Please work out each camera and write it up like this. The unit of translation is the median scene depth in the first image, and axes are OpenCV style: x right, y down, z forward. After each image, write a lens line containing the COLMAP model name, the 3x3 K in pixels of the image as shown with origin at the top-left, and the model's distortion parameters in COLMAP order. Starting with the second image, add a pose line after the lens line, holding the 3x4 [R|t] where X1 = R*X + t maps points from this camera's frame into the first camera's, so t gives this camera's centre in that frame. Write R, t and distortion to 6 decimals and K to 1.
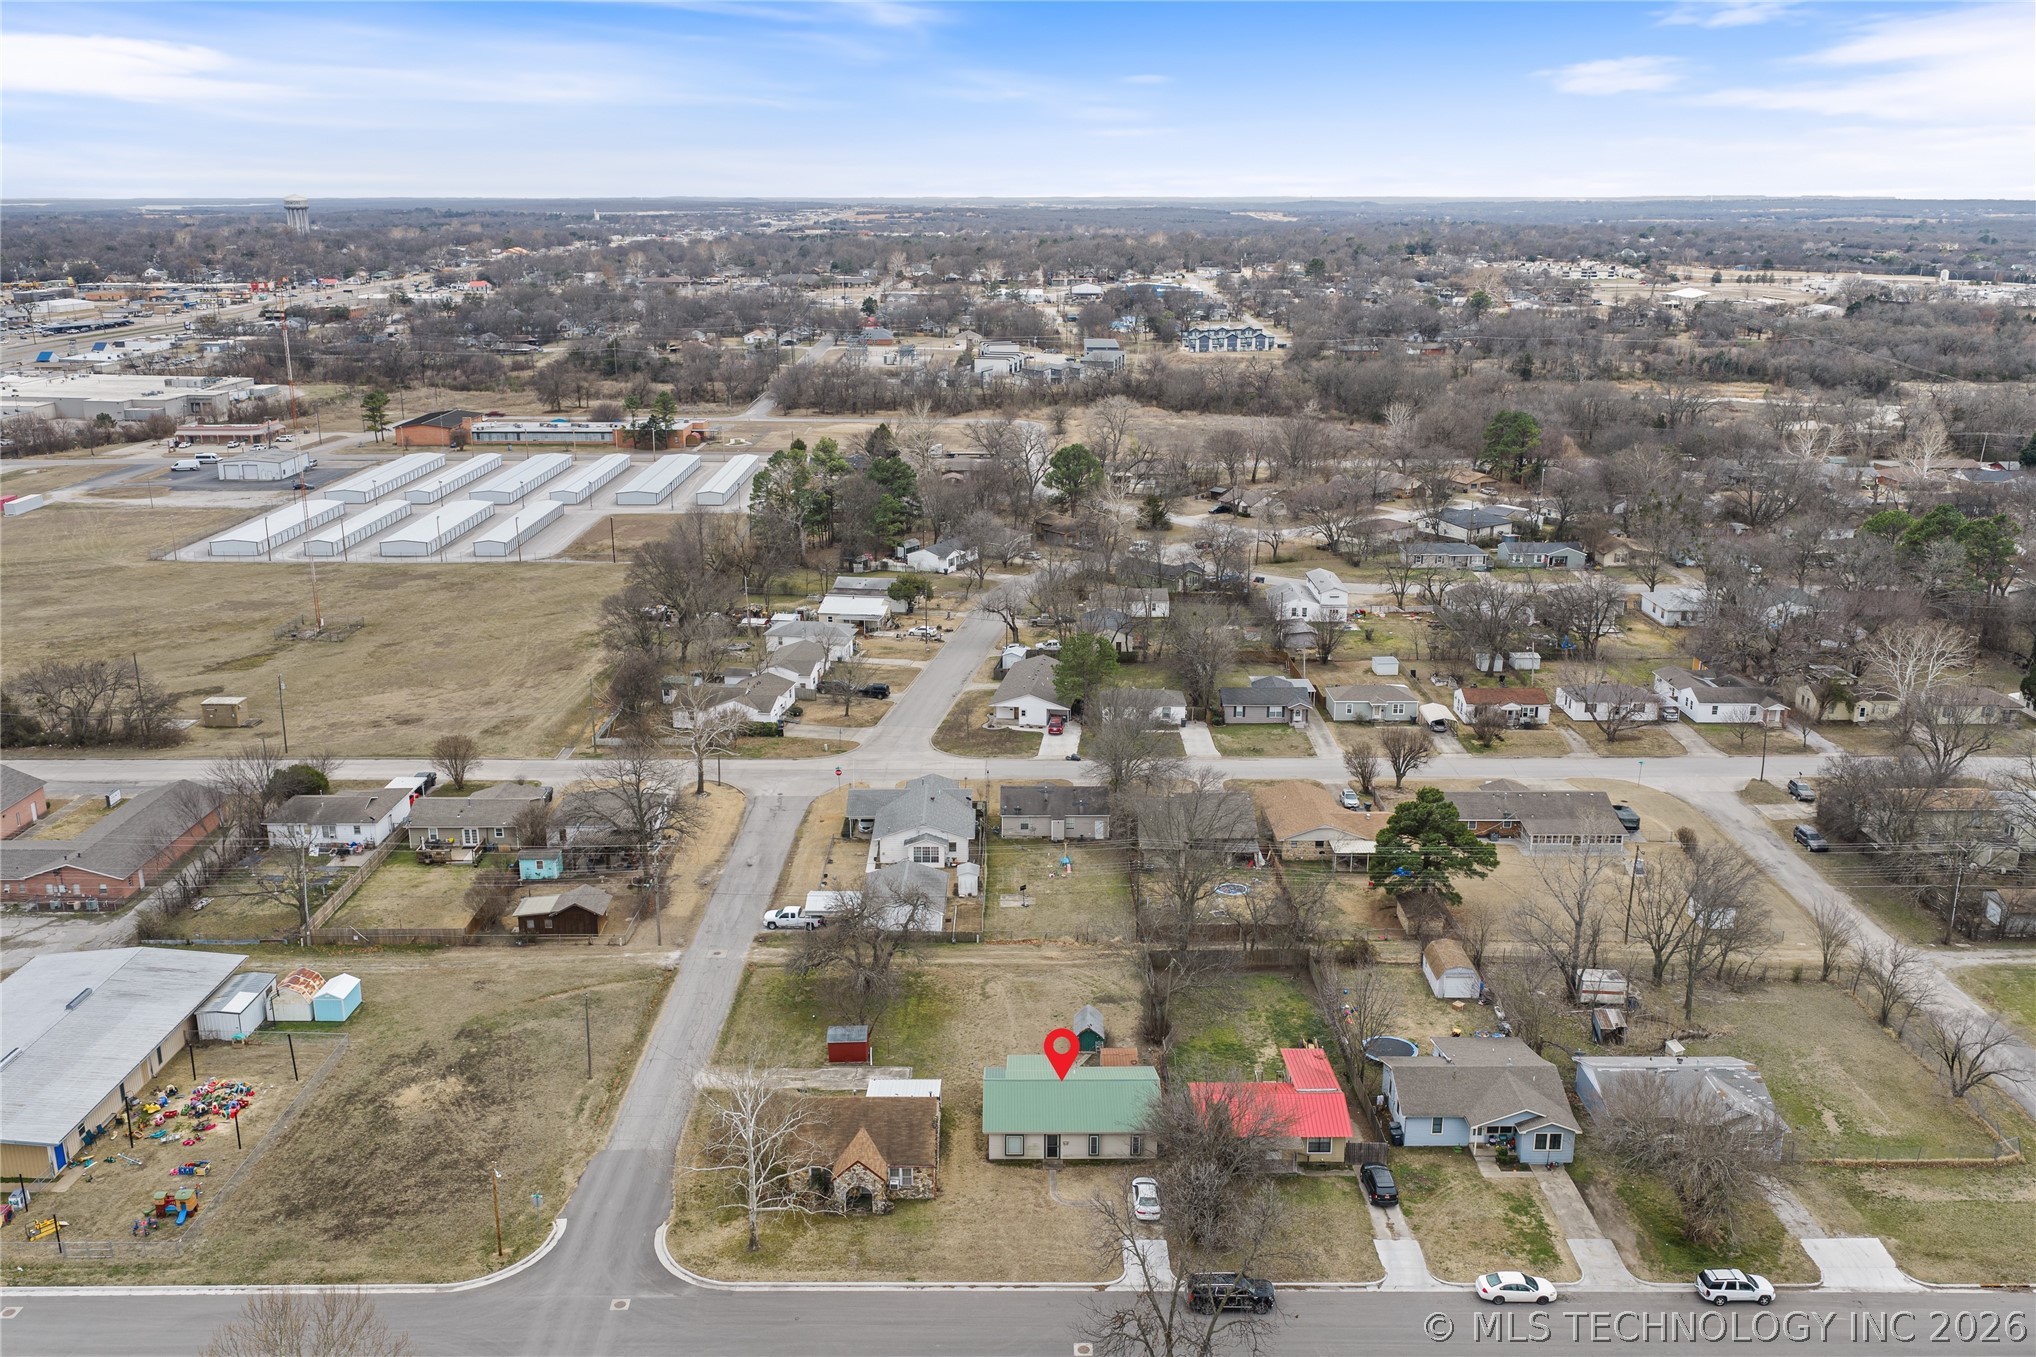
lens RADIAL K [[1712.3, 0, 1012.1], [0, 1712.3, 618.4], [0, 0, 1]] dist [0.005173, -0.007439]
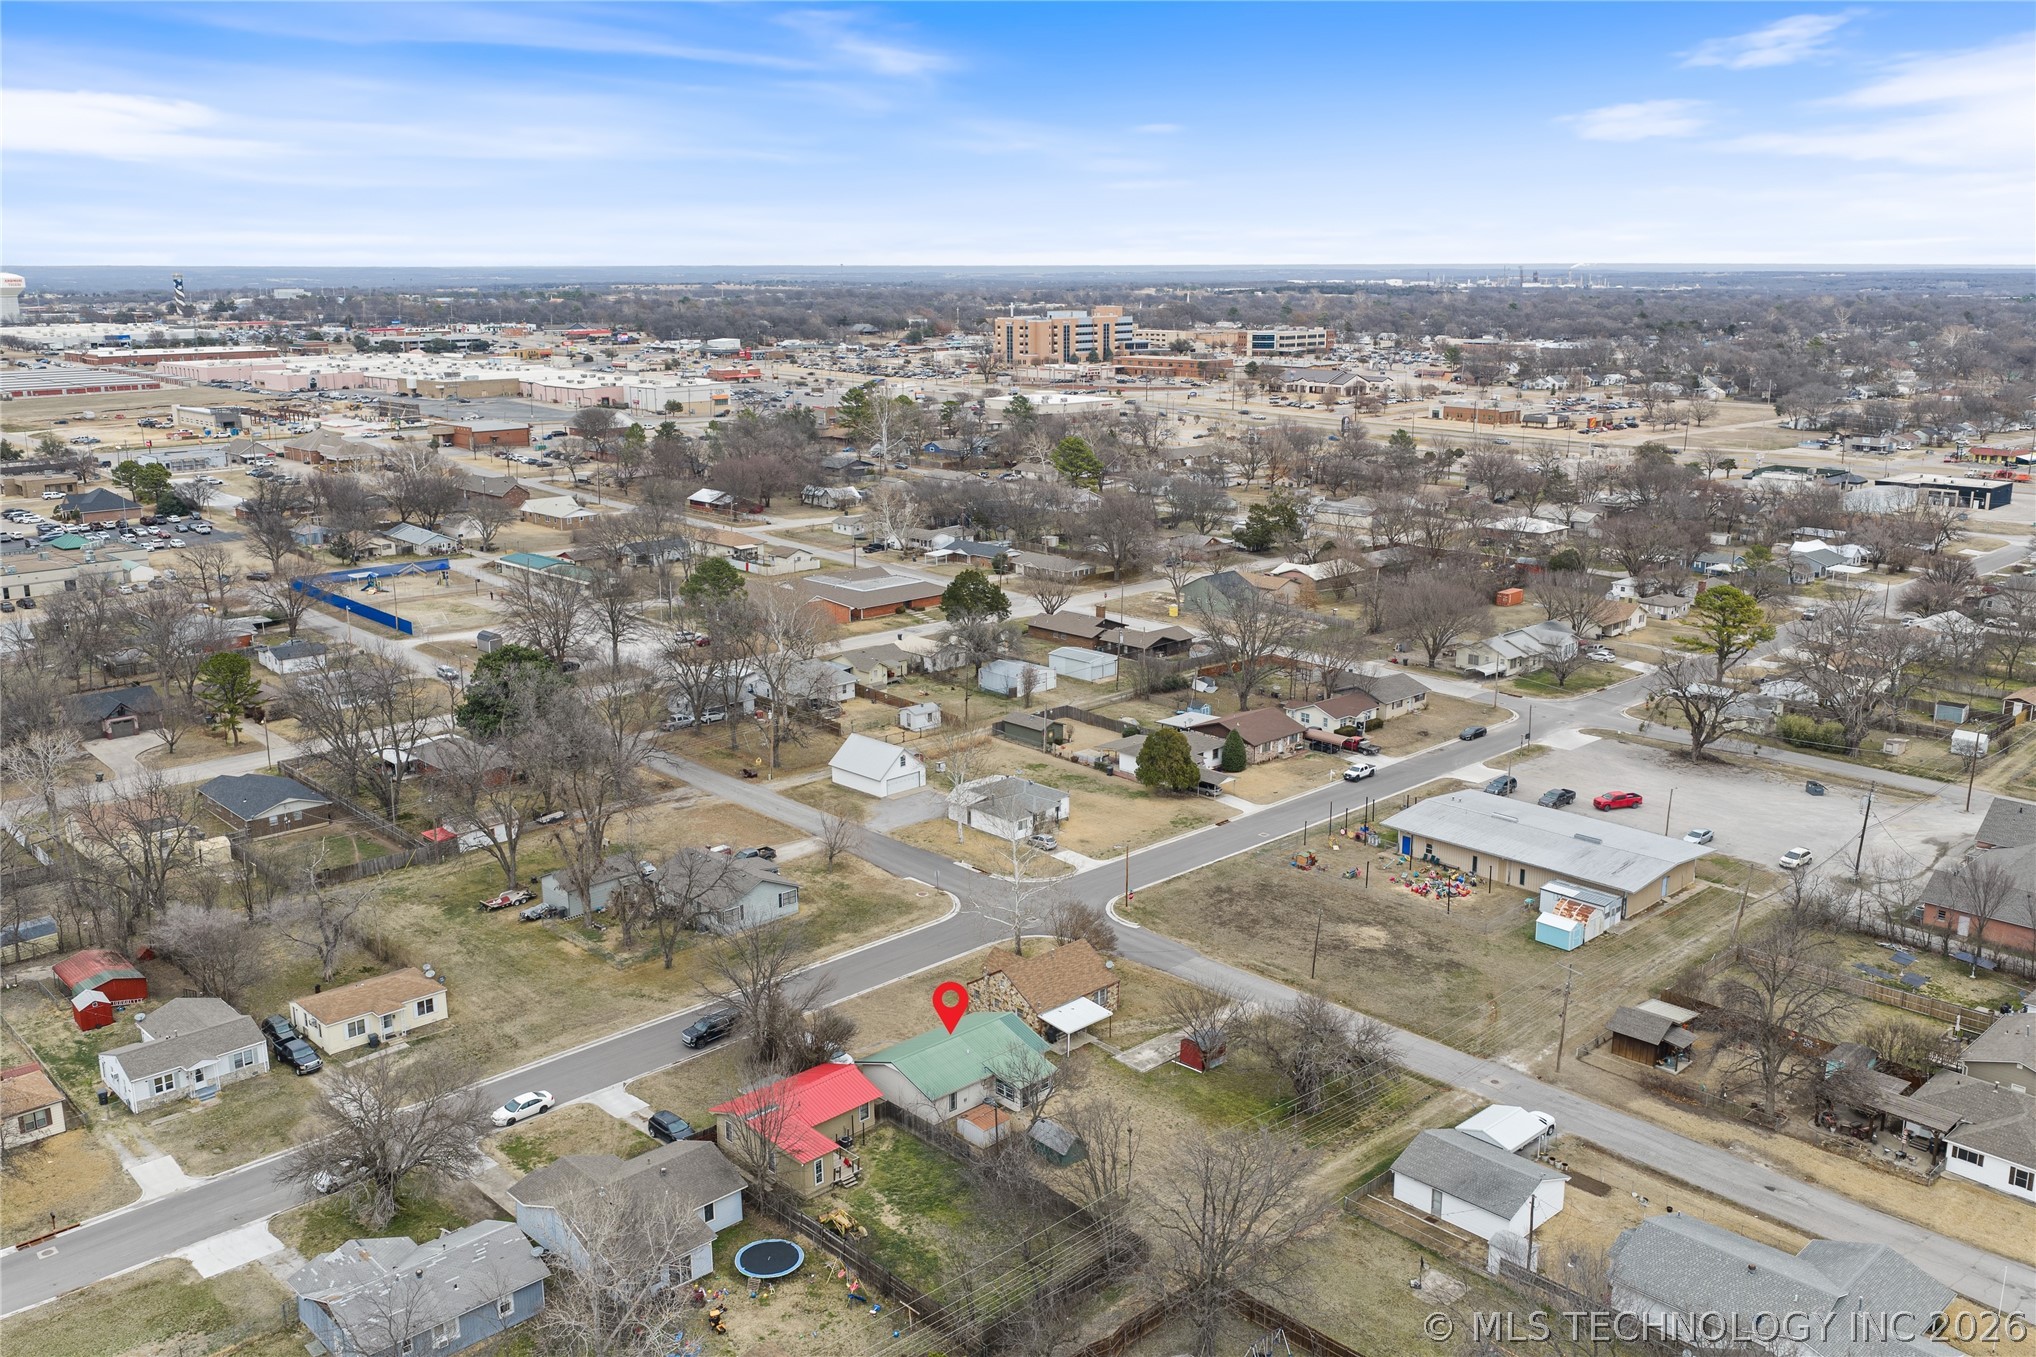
lens RADIAL K [[1712.3, 0, 1012.1], [0, 1712.3, 618.4], [0, 0, 1]] dist [0.005173, -0.007439]
pose [[-0.727432, 0.141592, -0.671412, 0.469196], [-0.160226, 0.916379, 0.366847, -0.253669], [0.667211, 0.374434, -0.643917, 1.091287]]
